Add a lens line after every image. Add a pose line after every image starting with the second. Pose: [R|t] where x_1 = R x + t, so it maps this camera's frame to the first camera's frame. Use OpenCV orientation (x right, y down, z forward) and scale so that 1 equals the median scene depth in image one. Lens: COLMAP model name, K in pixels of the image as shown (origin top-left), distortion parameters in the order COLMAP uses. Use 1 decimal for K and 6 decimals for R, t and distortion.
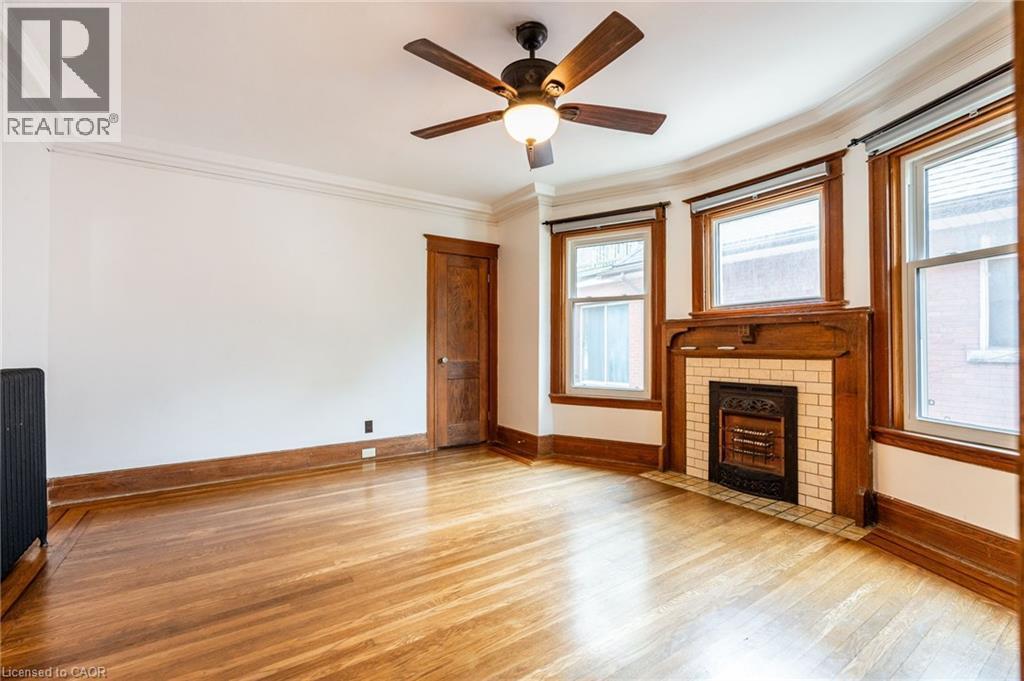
lens RADIAL K [[449.2, 0, 502.7], [0, 449.2, 345.4], [0, 0, 1]] dist [-0.003901, 0.000963]
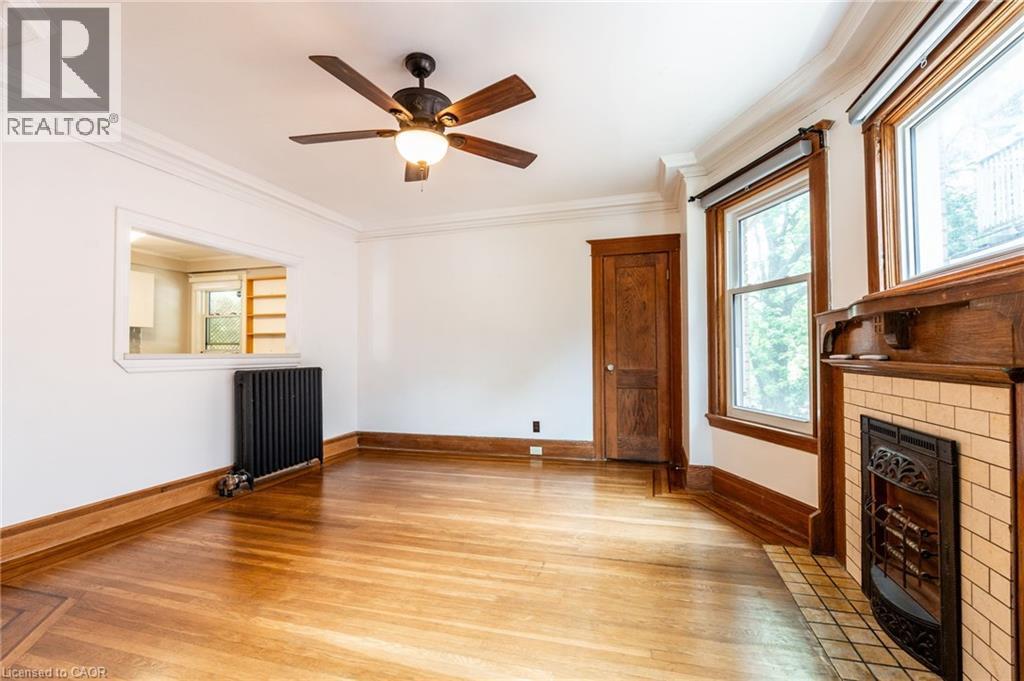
lens RADIAL K [[449.2, 0, 506.1], [0, 449.2, 345.4], [0, 0, 1]] dist [-0.003901, 0.000963]
pose [[0.640789, -0.015838, -0.767554, 0.504809], [0.008846, 0.999873, -0.013246, -0.004446], [0.767666, 0.001698, 0.640848, 0.239322]]
